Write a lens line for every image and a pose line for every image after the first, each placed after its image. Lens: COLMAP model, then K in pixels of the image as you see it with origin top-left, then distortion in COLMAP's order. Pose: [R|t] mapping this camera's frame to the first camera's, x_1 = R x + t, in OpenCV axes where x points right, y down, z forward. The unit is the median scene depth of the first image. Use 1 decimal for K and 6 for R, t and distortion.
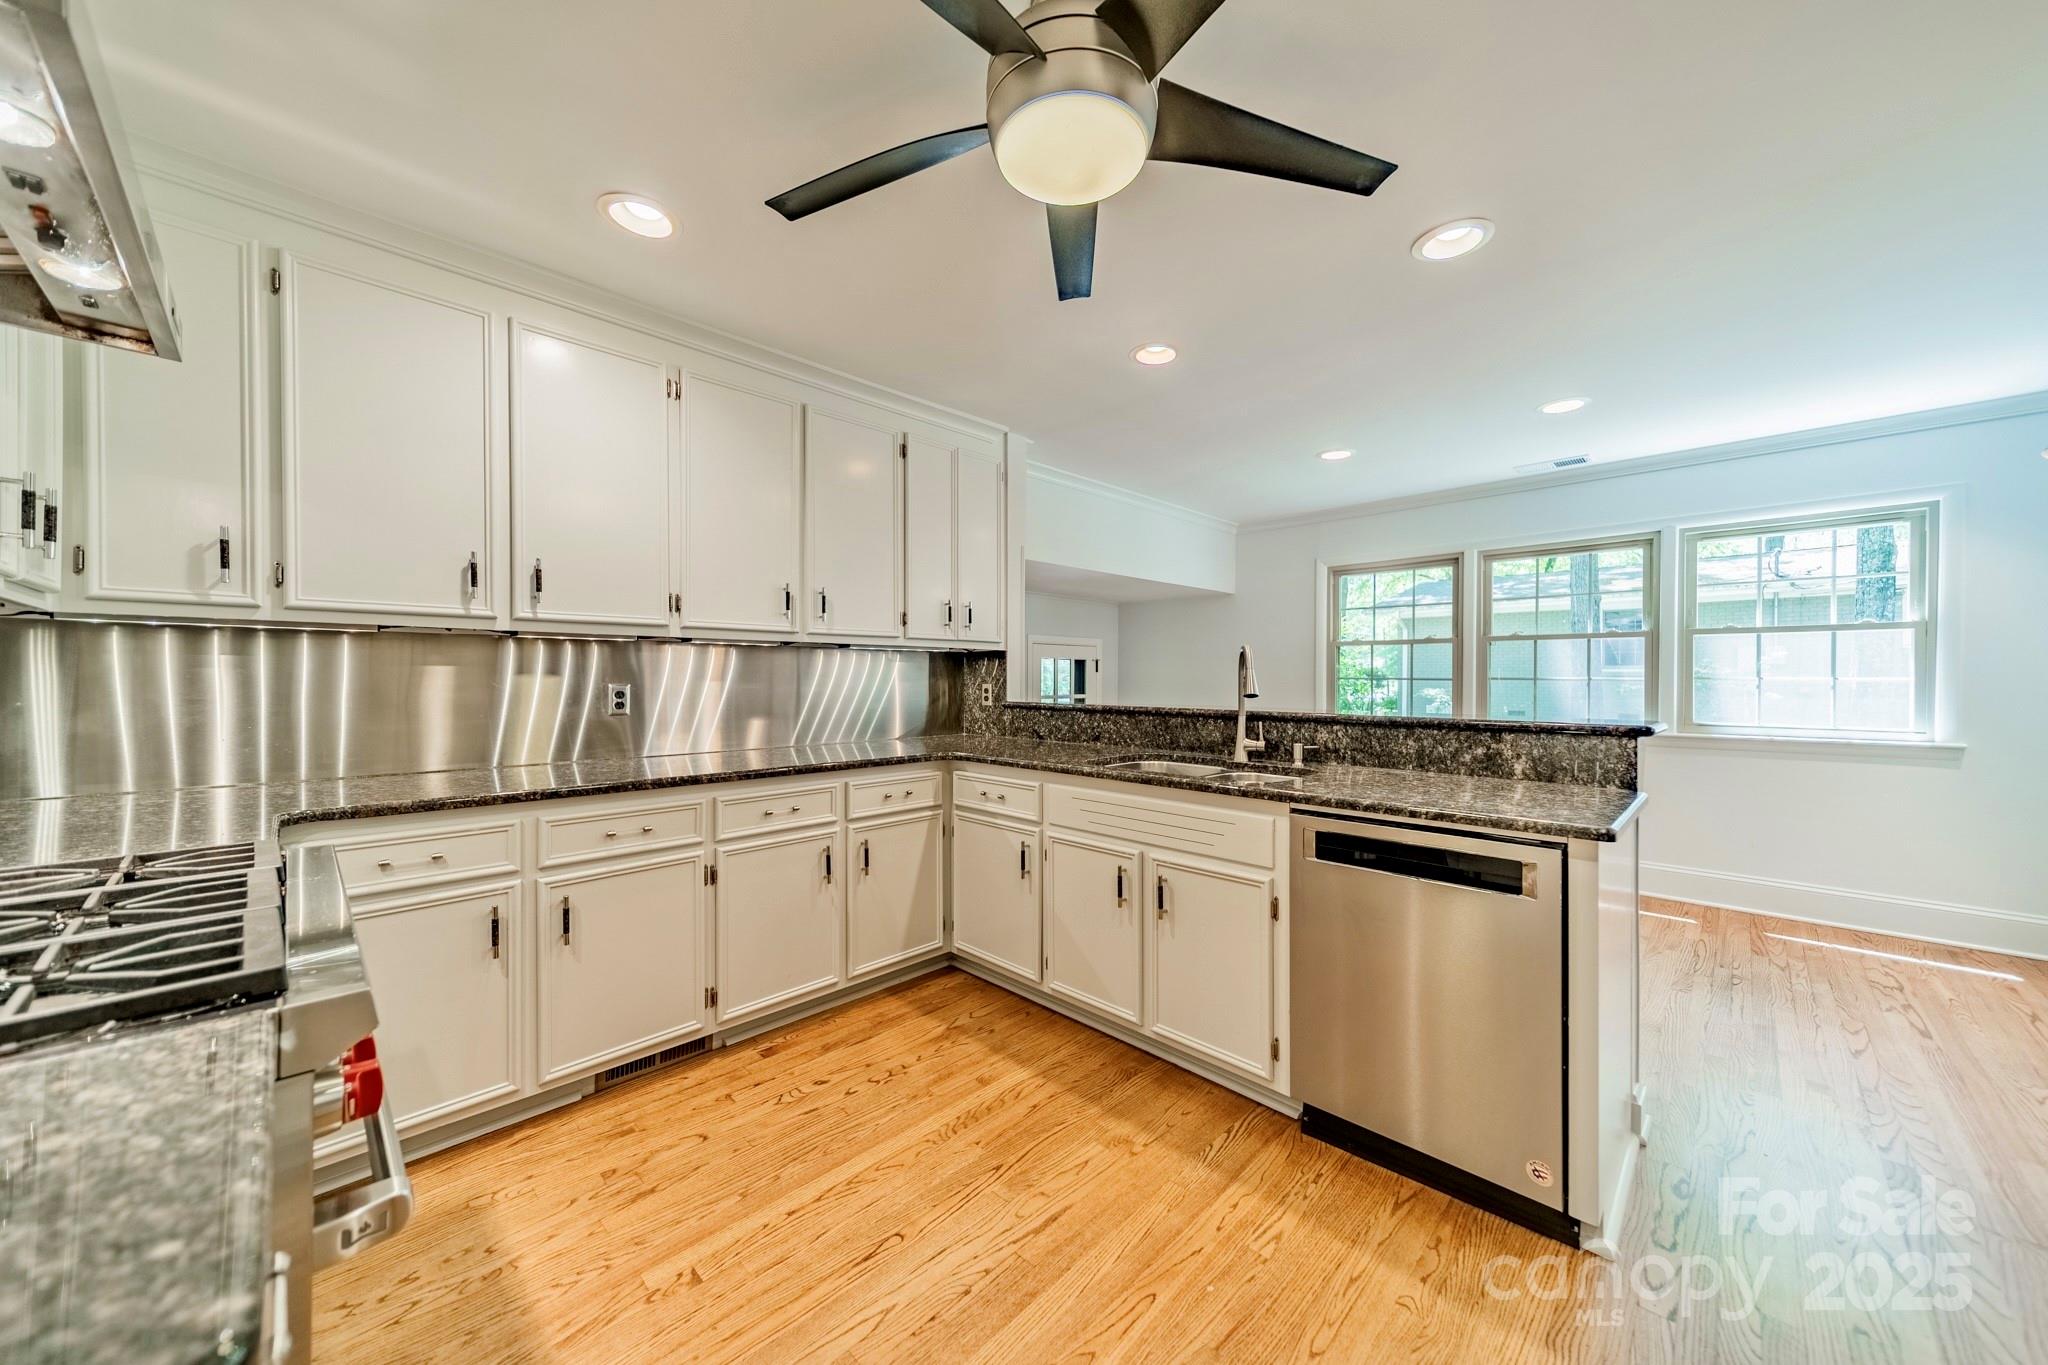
lens RADIAL K [[723.2, 0, 1022.1], [0, 723.2, 672.4], [0, 0, 1]] dist [0.006627, 0.000352]
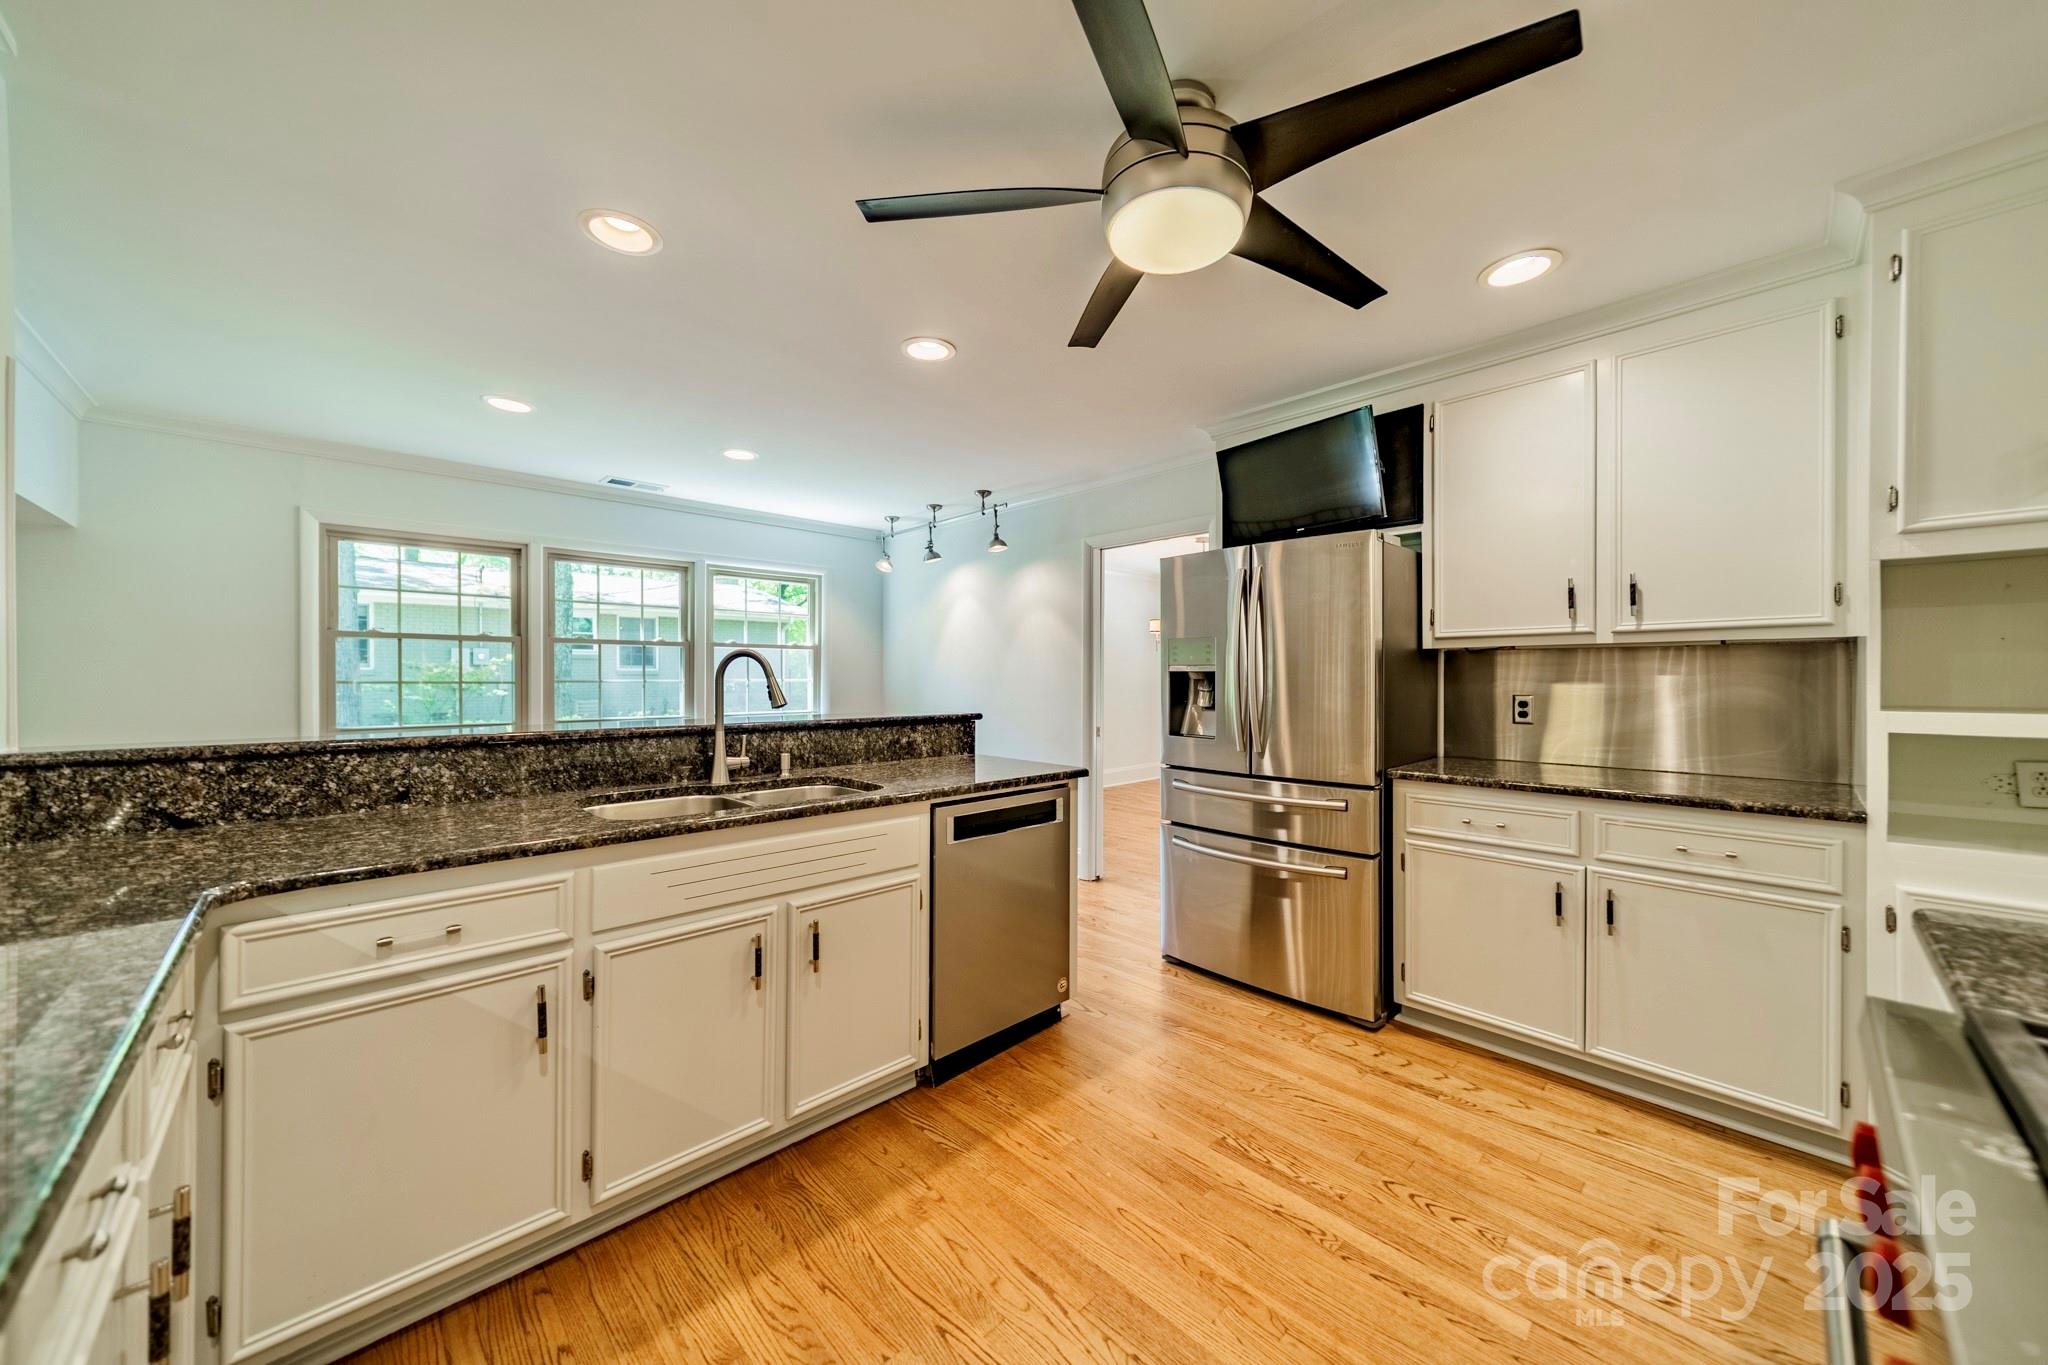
lens RADIAL K [[723.2, 0, 1037.2], [0, 723.2, 681.2], [0, 0, 1]] dist [0.006627, 0.000352]
pose [[0.014862, -0.006830, 0.999866, -0.581456], [-0.006956, 0.999952, 0.006934, -0.007234], [-0.999865, -0.007058, 0.014813, 0.652609]]
